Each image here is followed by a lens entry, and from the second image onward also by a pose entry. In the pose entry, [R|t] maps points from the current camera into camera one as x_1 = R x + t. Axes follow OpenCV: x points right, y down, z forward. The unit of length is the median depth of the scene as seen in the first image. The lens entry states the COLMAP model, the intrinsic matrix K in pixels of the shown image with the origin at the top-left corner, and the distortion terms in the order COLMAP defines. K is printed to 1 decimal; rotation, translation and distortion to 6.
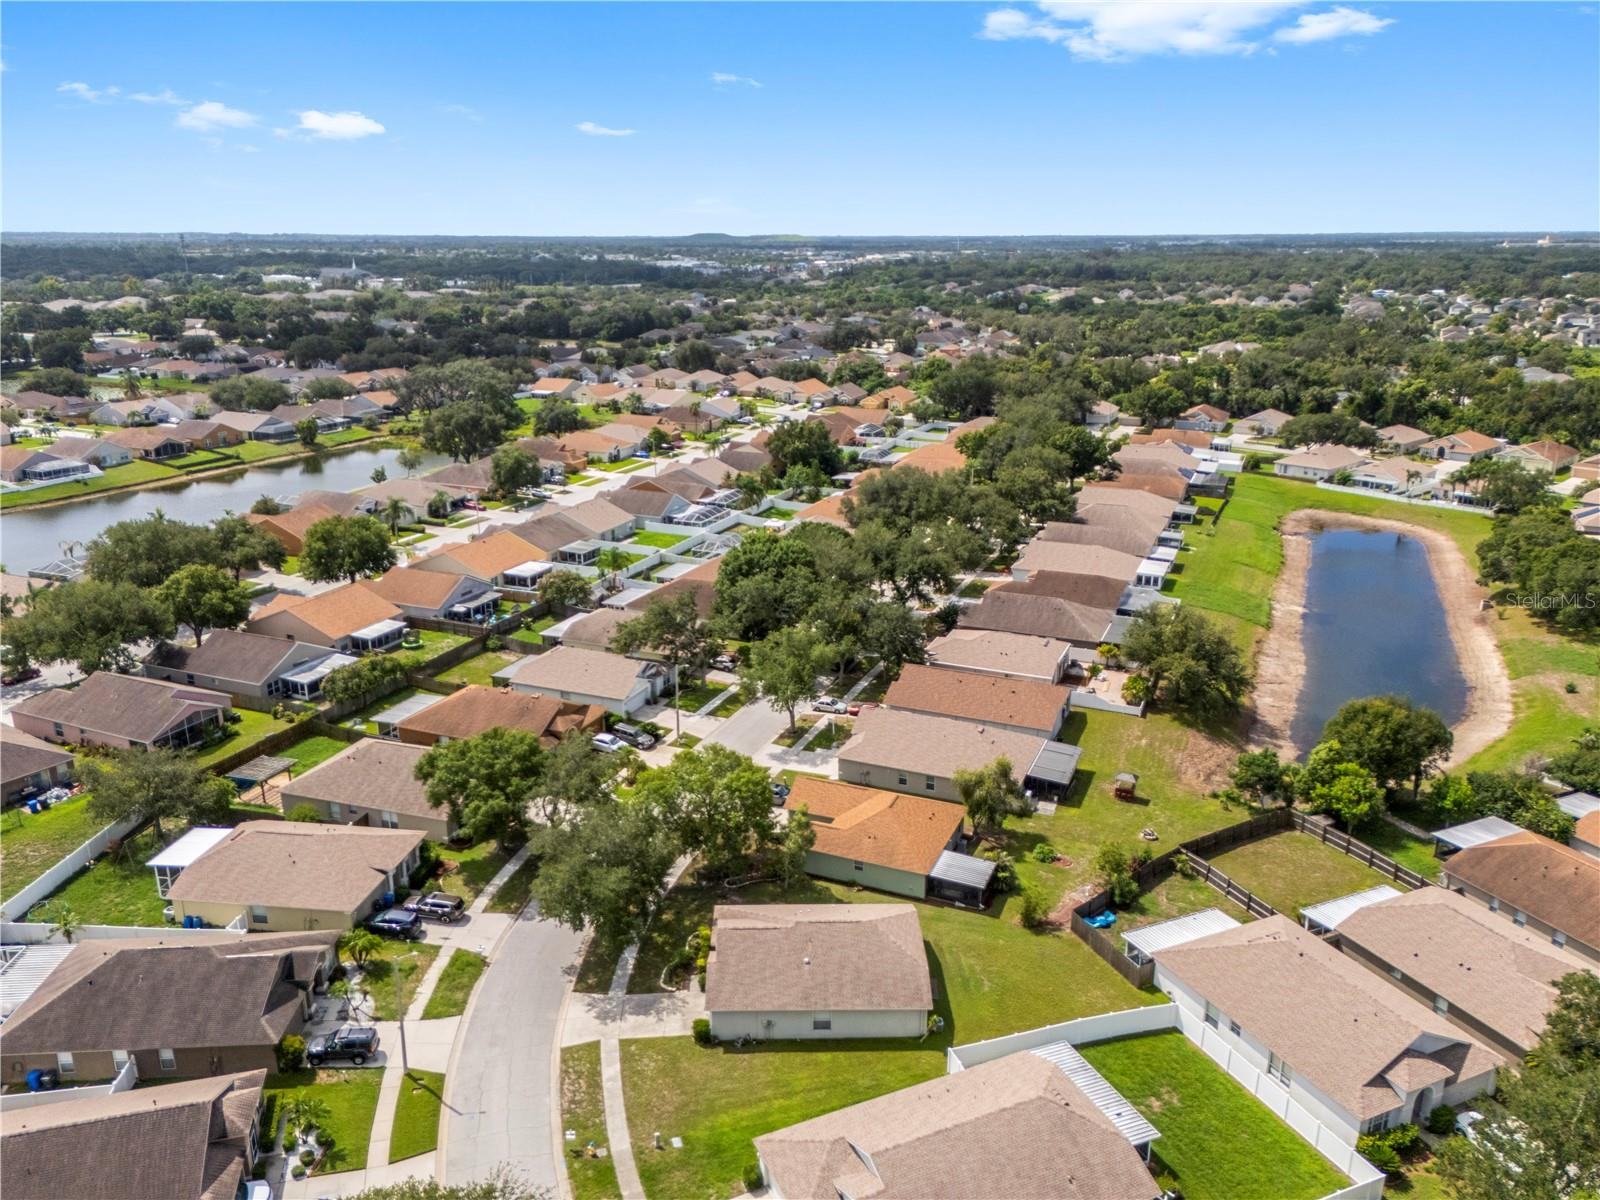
lens RADIAL K [[1161.7, 0, 800.0], [0, 1161.7, 600.0], [0, 0, 1]] dist [0.076401, -0.070327]
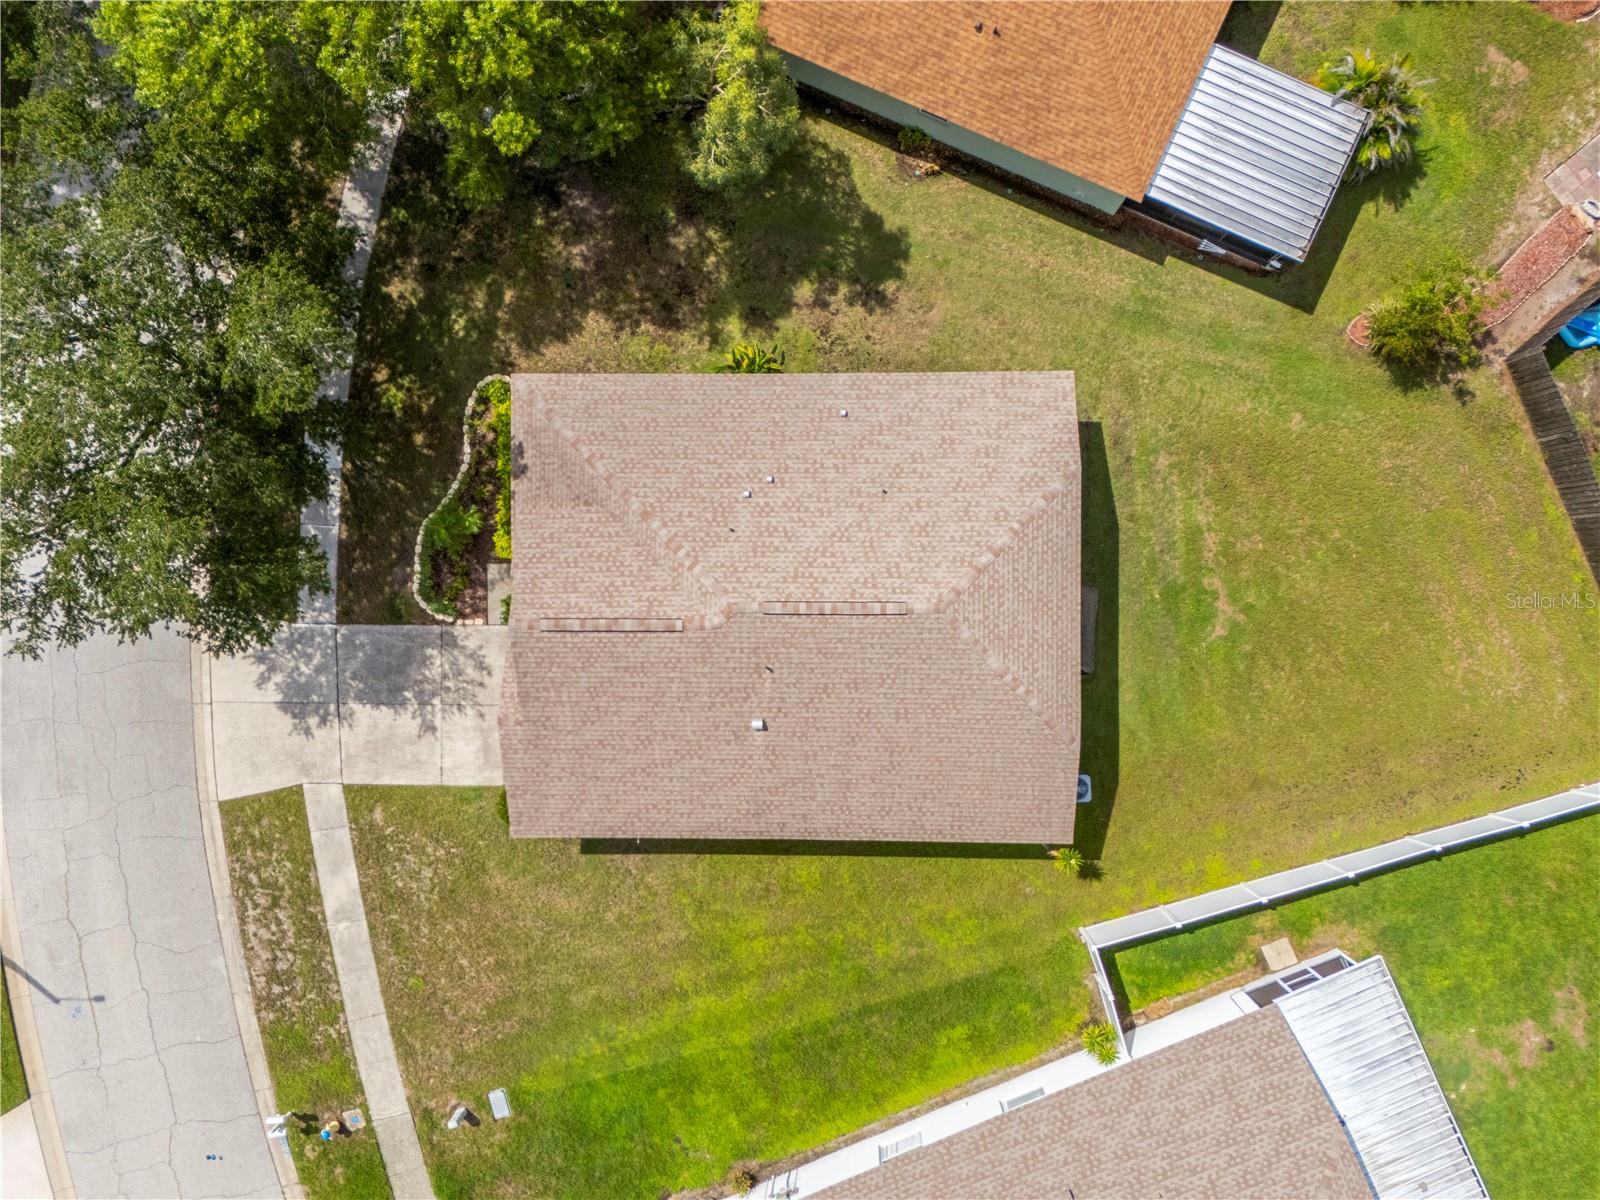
lens RADIAL K [[1161.7, 0, 800.0], [0, 1161.7, 600.0], [0, 0, 1]] dist [0.076401, -0.070327]
pose [[0.999019, 0.015702, -0.041416, 0.029685], [0.035109, 0.289326, 0.956586, -0.053840], [0.027003, -0.957102, 0.288491, 0.813722]]
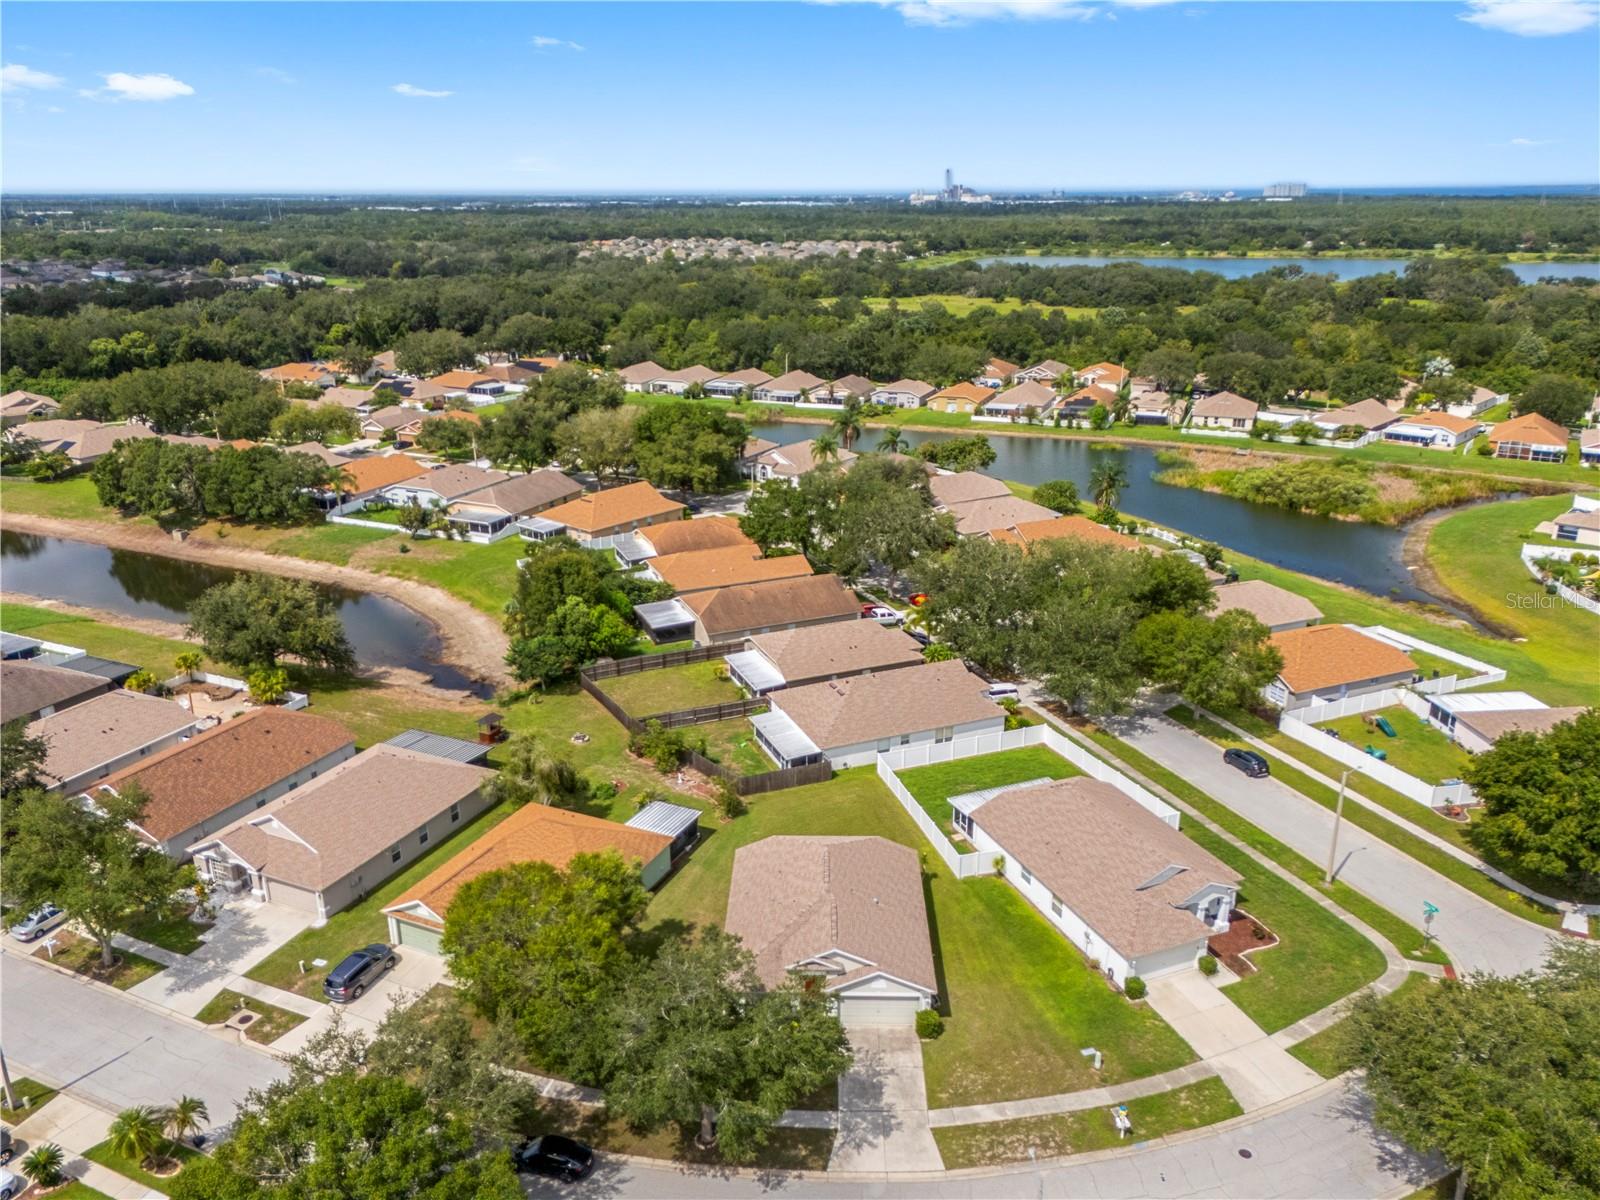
lens RADIAL K [[1161.7, 0, 800.0], [0, 1161.7, 600.0], [0, 0, 1]] dist [0.076401, -0.070327]
pose [[0.035692, -0.322330, 0.945954, -0.681486], [0.295509, 0.907633, 0.298123, -0.167596], [-0.954673, 0.268897, 0.127647, 0.767507]]
